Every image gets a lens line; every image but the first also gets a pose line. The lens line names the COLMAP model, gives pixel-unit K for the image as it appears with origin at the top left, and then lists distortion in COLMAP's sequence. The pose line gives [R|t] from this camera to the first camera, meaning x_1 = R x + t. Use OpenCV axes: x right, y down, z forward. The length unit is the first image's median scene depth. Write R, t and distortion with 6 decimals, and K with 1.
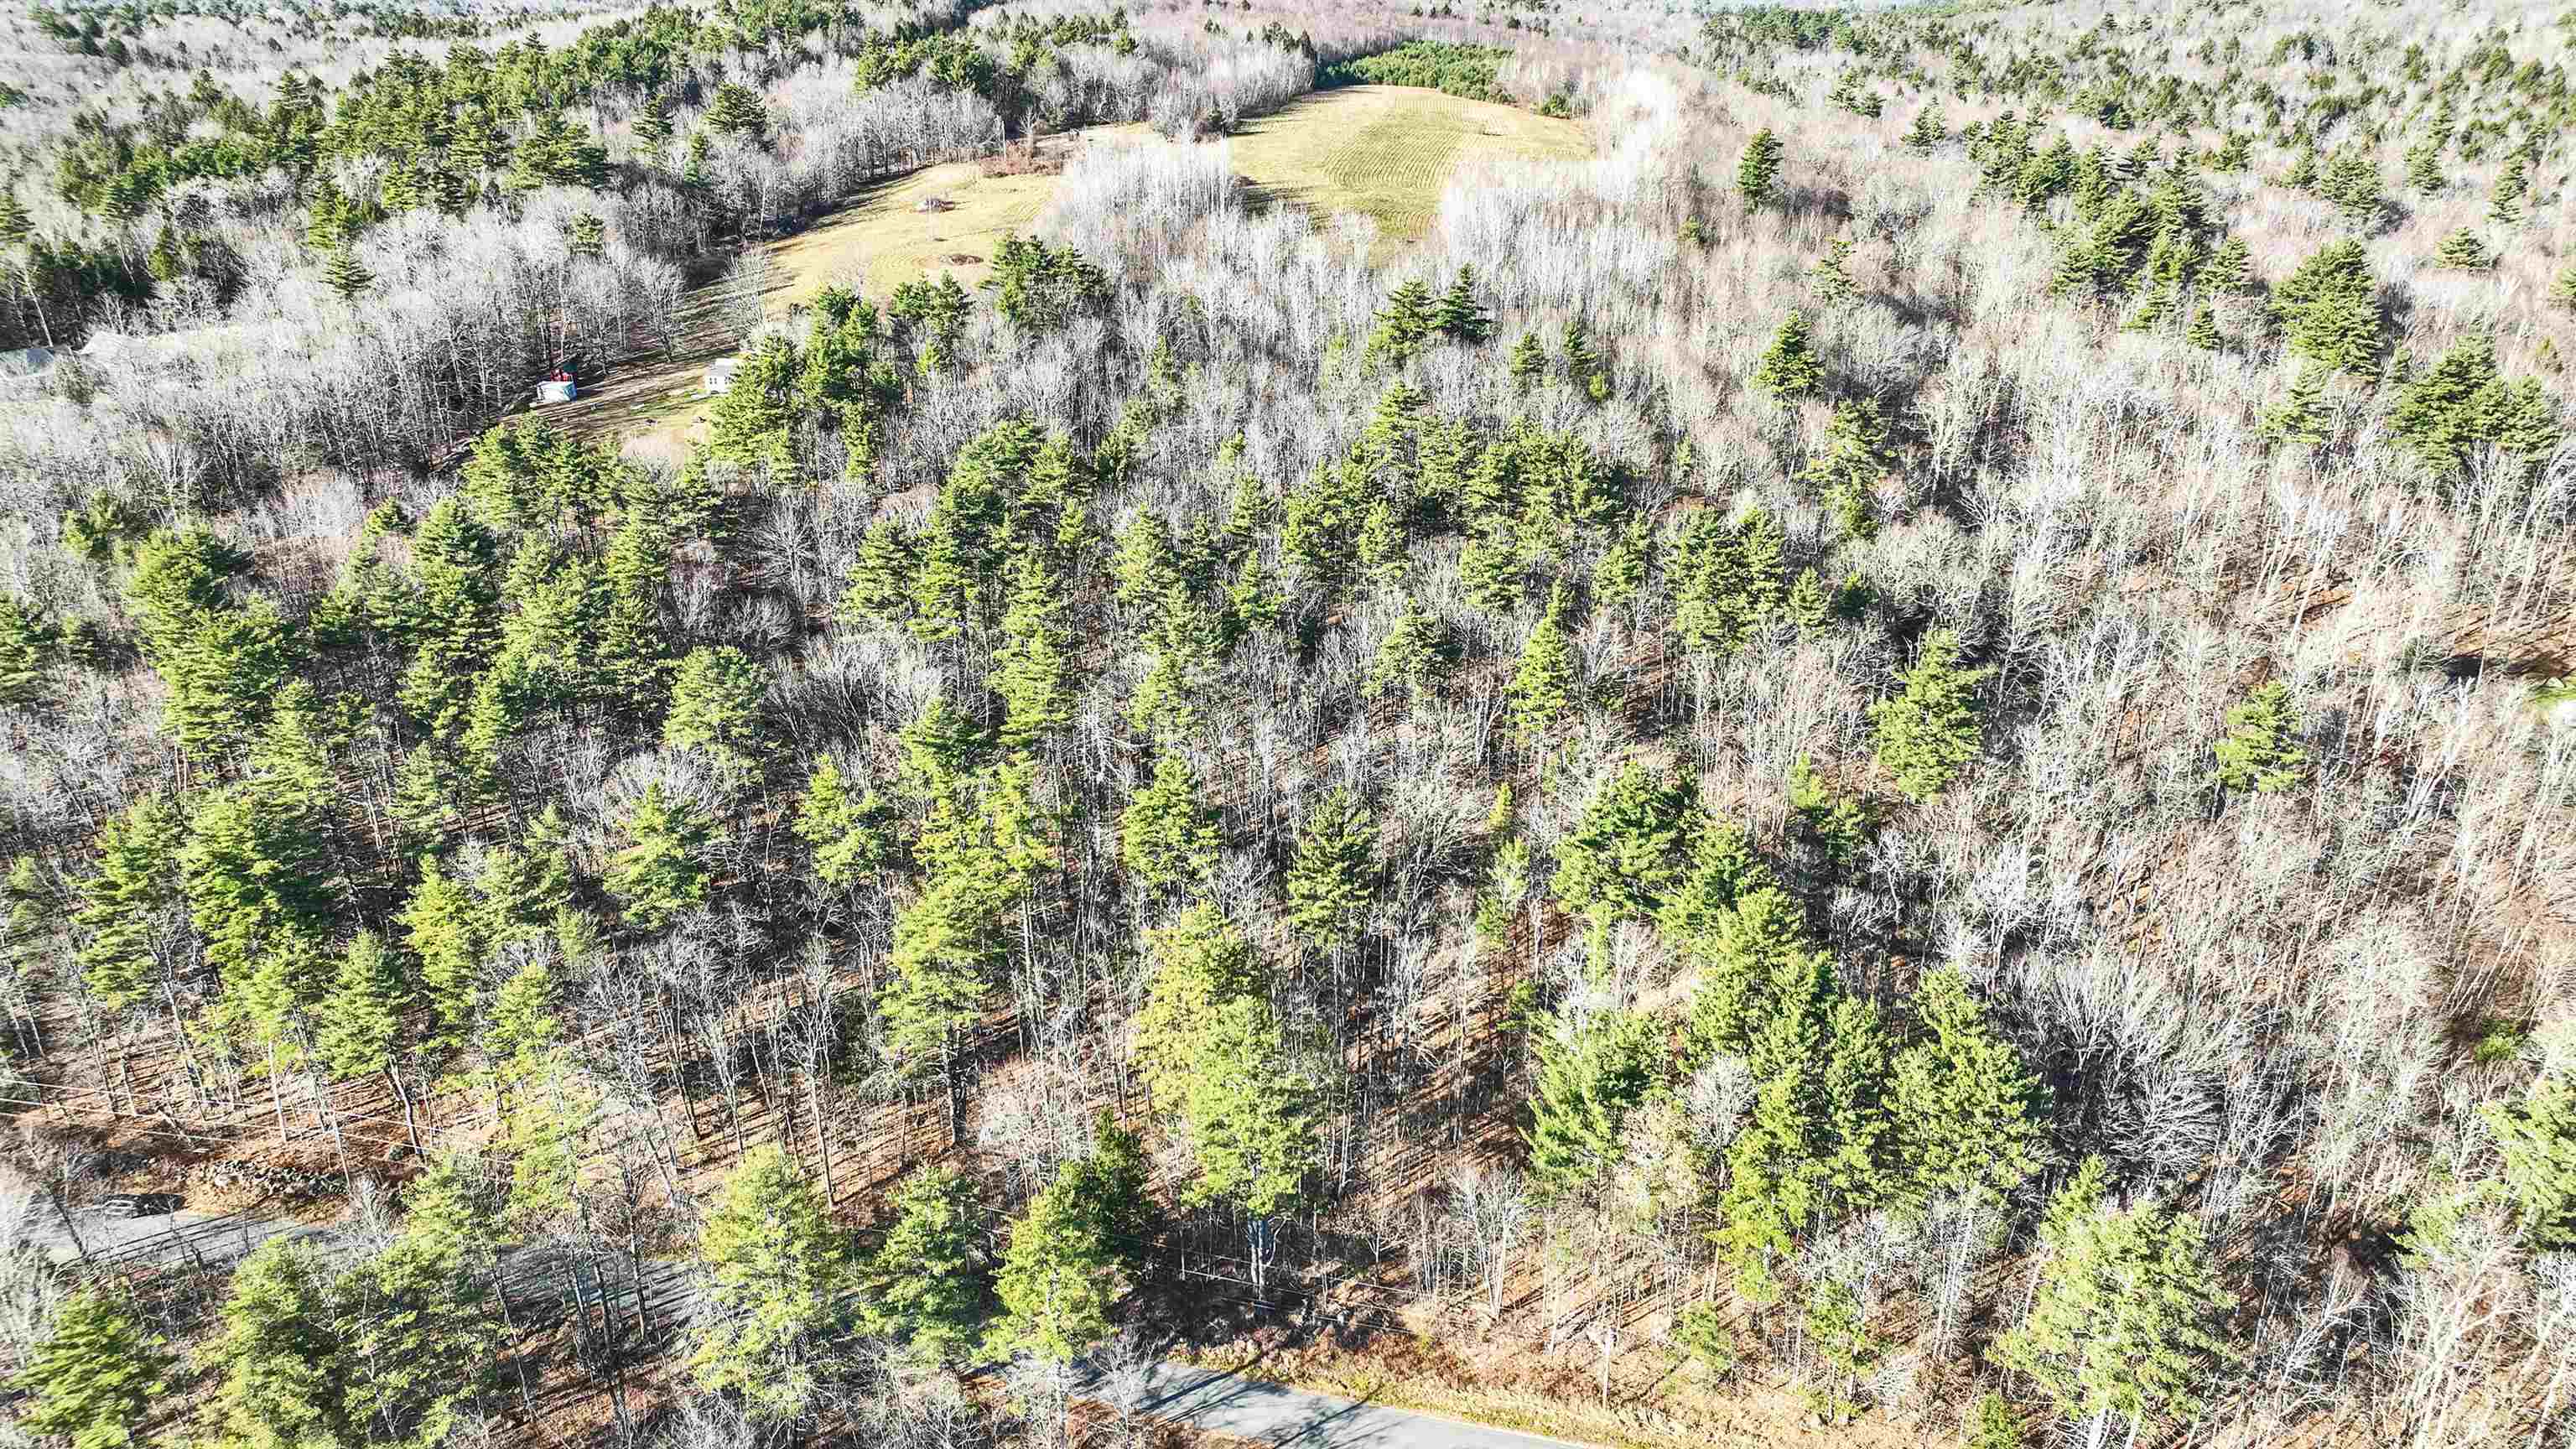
lens RADIAL K [[1809.2, 0, 1295.1], [0, 1809.2, 715.8], [0, 0, 1]] dist [-0.004889, 0.024813]
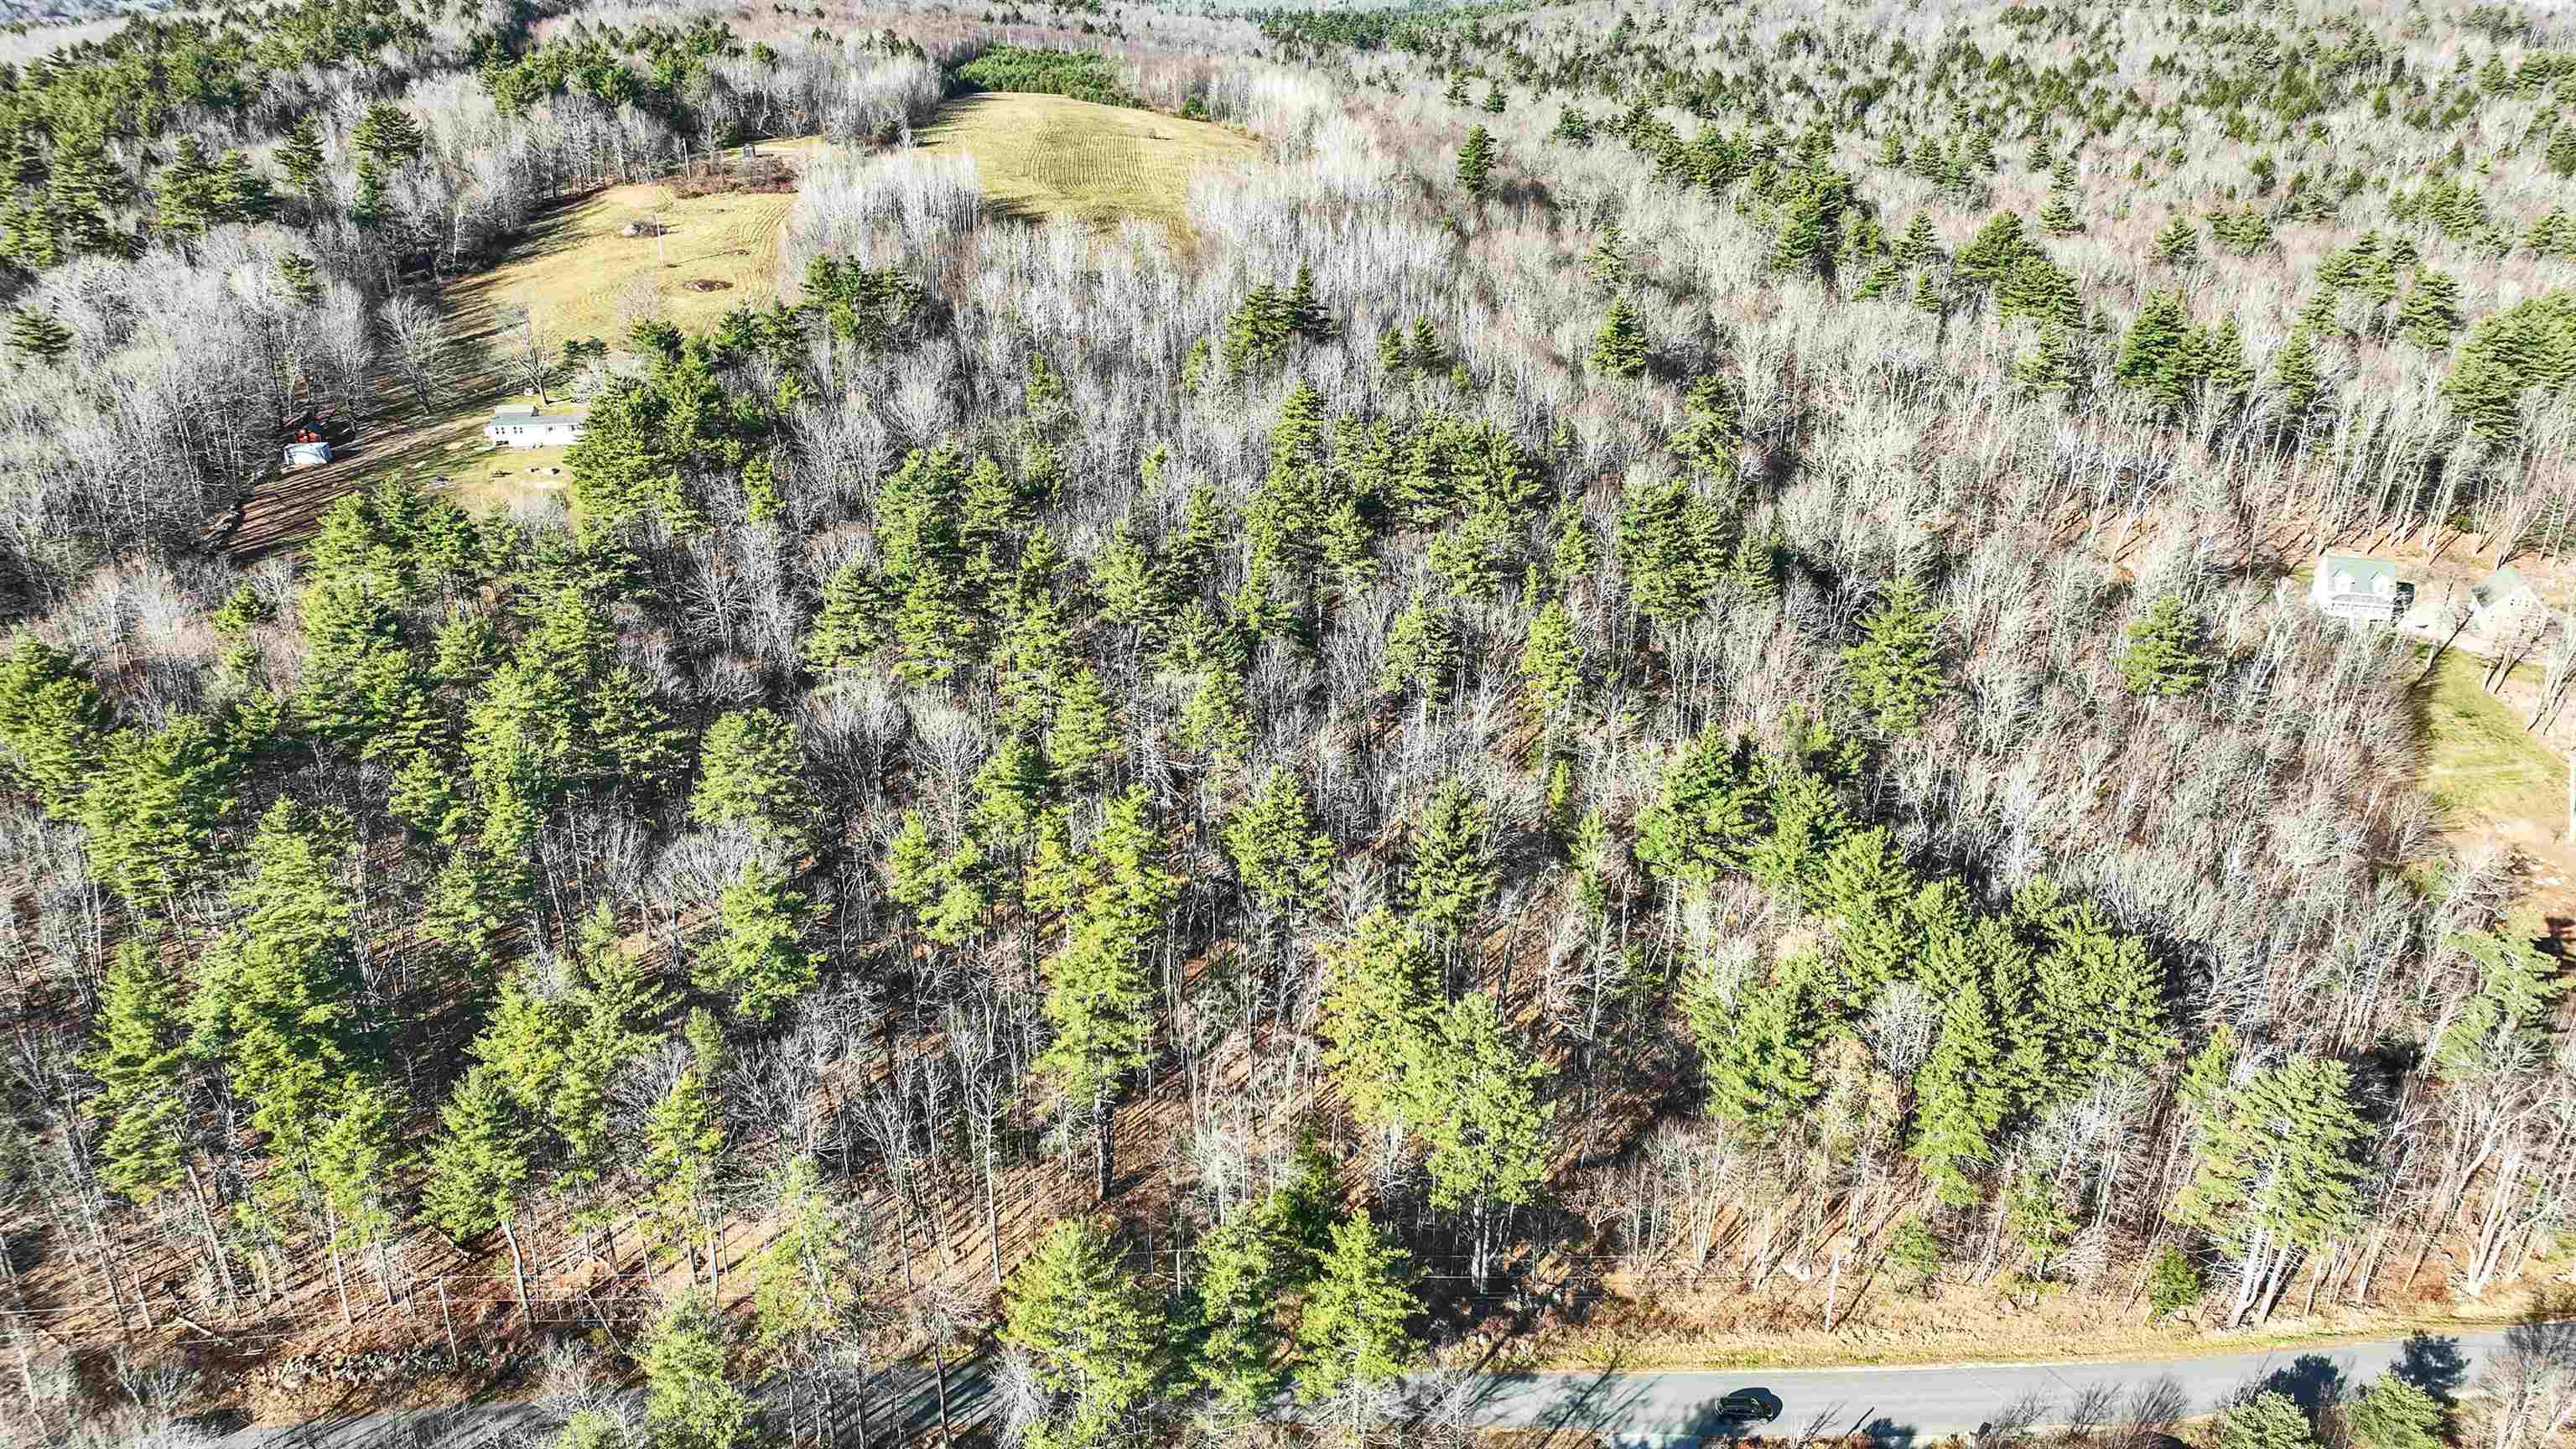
lens RADIAL K [[1809.2, 0, 1295.1], [0, 1809.2, 715.8], [0, 0, 1]] dist [-0.004889, 0.024813]
pose [[0.963650, -0.105618, 0.245406, -0.226851], [0.106201, 0.994285, 0.010895, -0.012953], [-0.245155, 0.015564, 0.969359, 0.029442]]
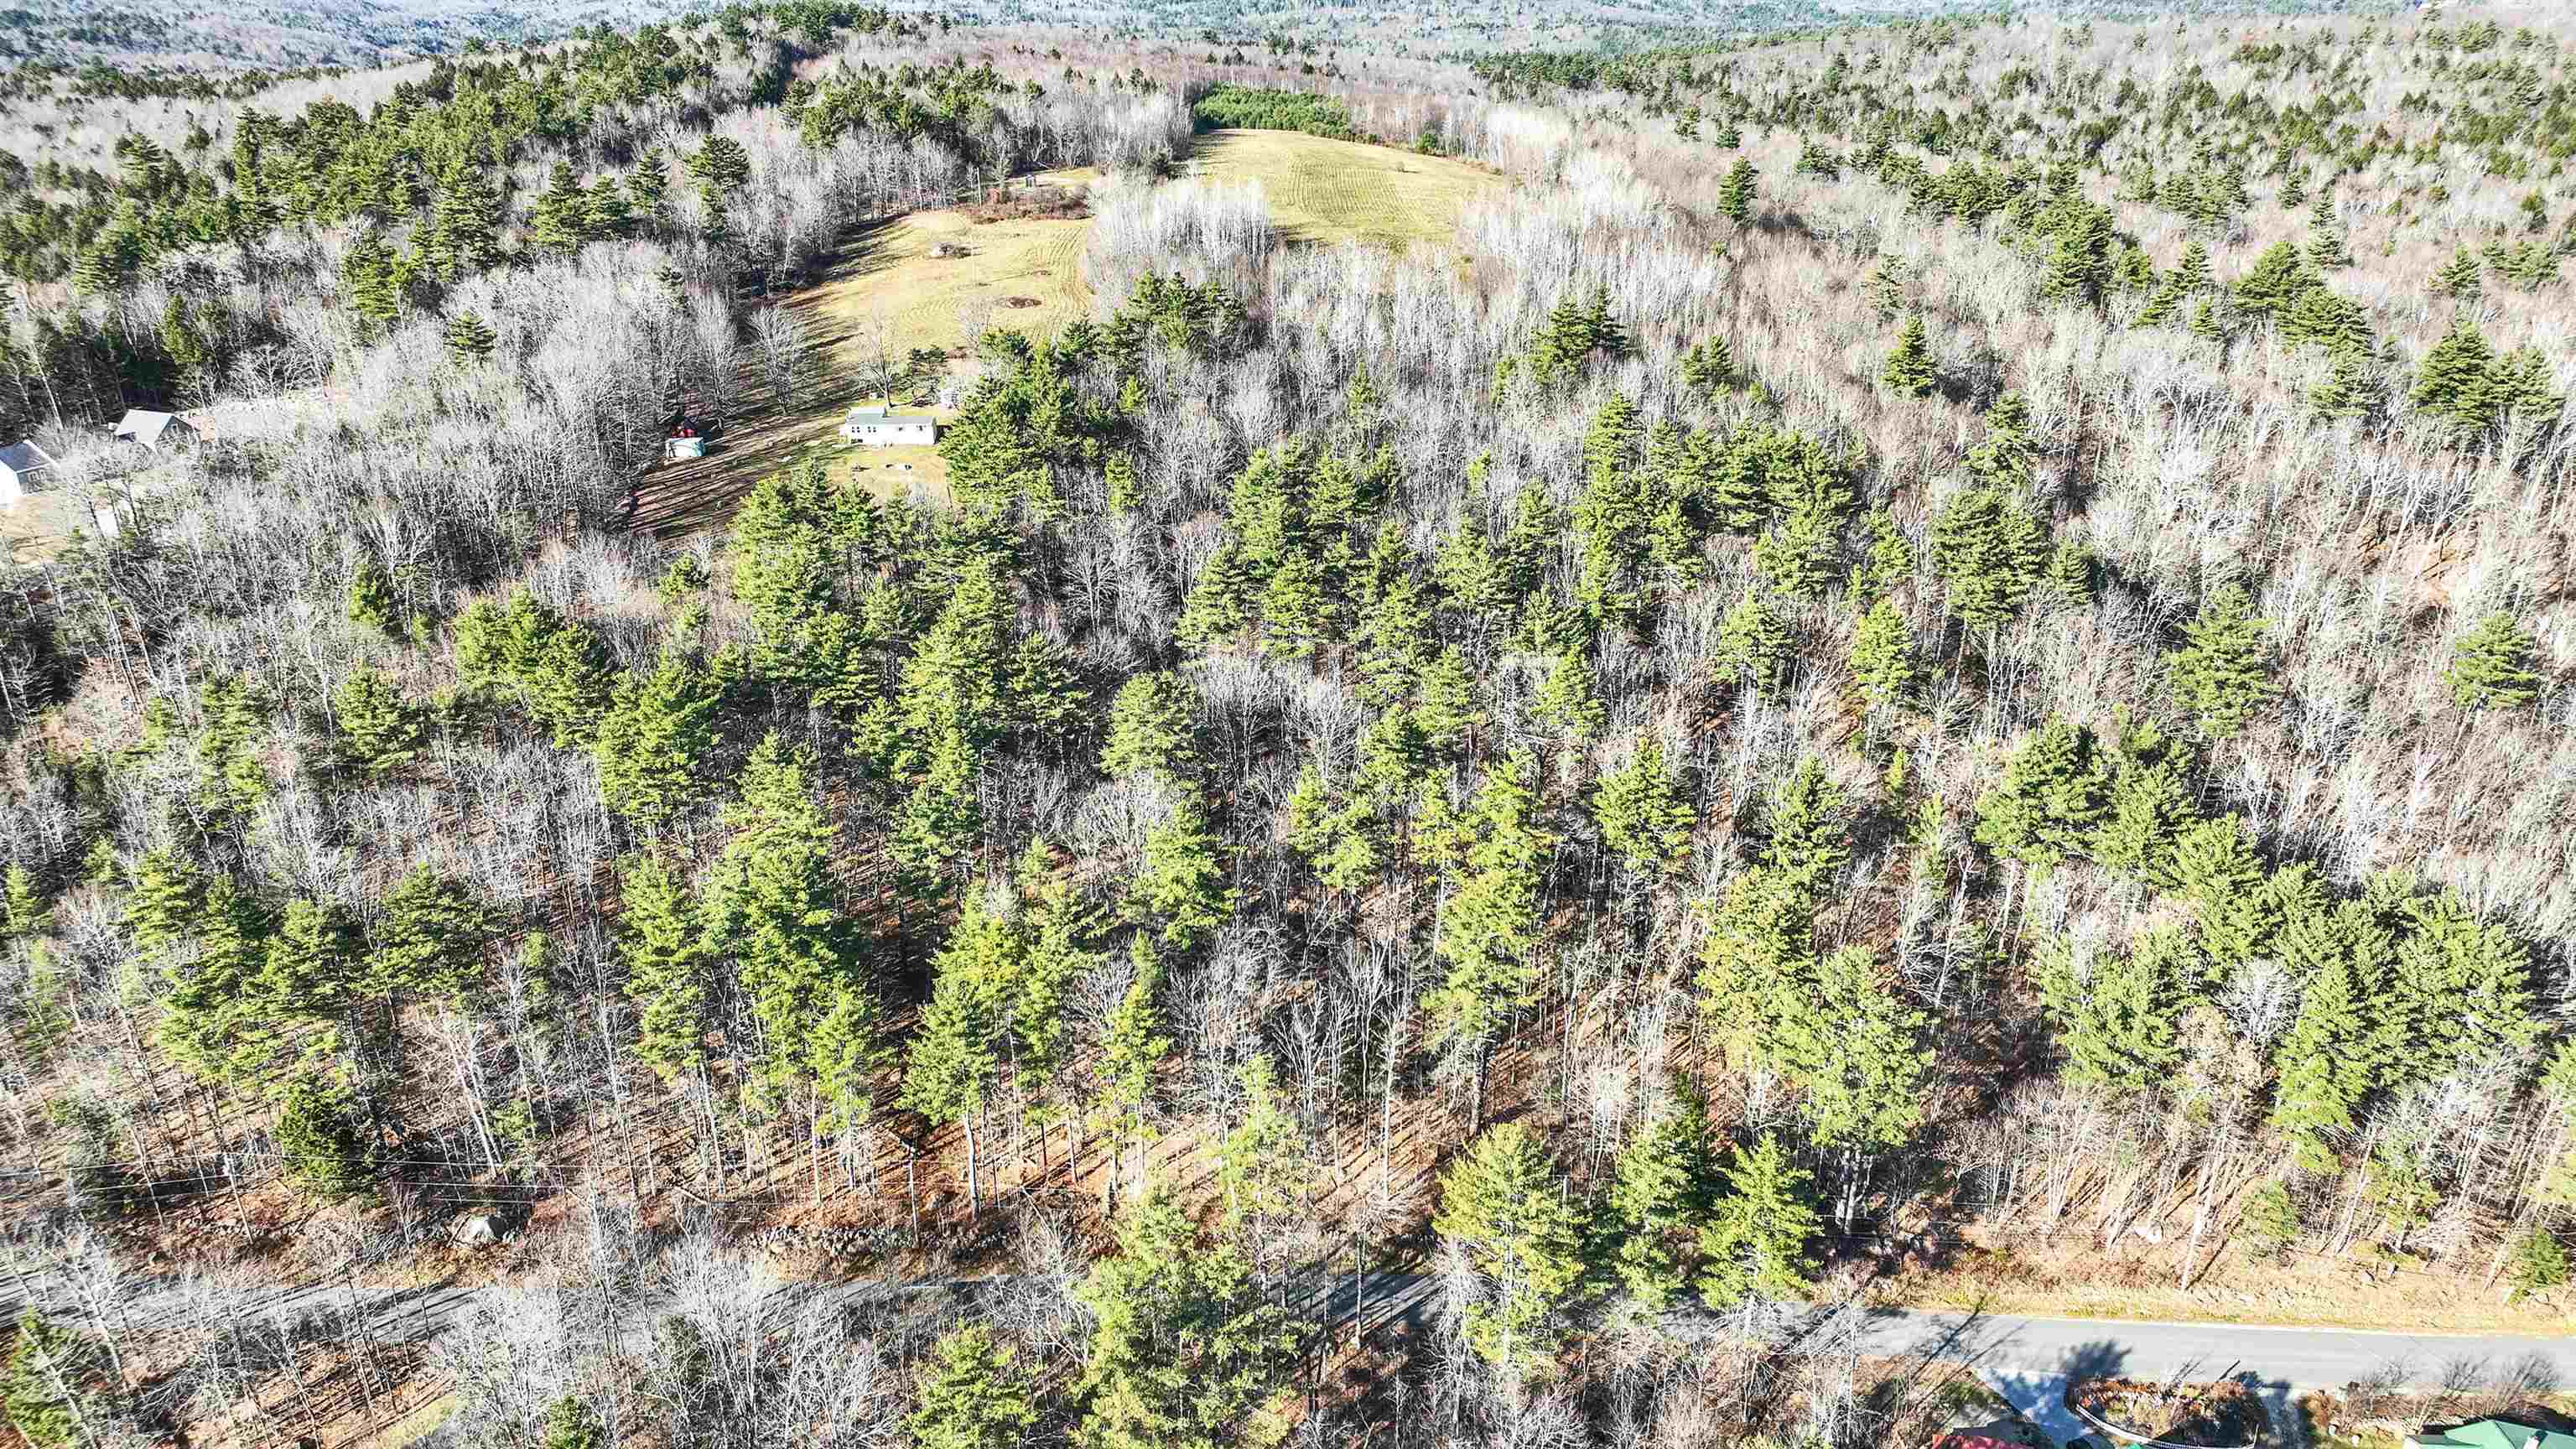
lens RADIAL K [[1809.2, 0, 1295.1], [0, 1809.2, 715.8], [0, 0, 1]] dist [-0.004889, 0.024813]
pose [[0.983897, -0.071651, 0.163743, -0.335327], [0.075621, 0.996972, -0.018132, 0.008220], [-0.161948, 0.030222, 0.986336, -0.007713]]
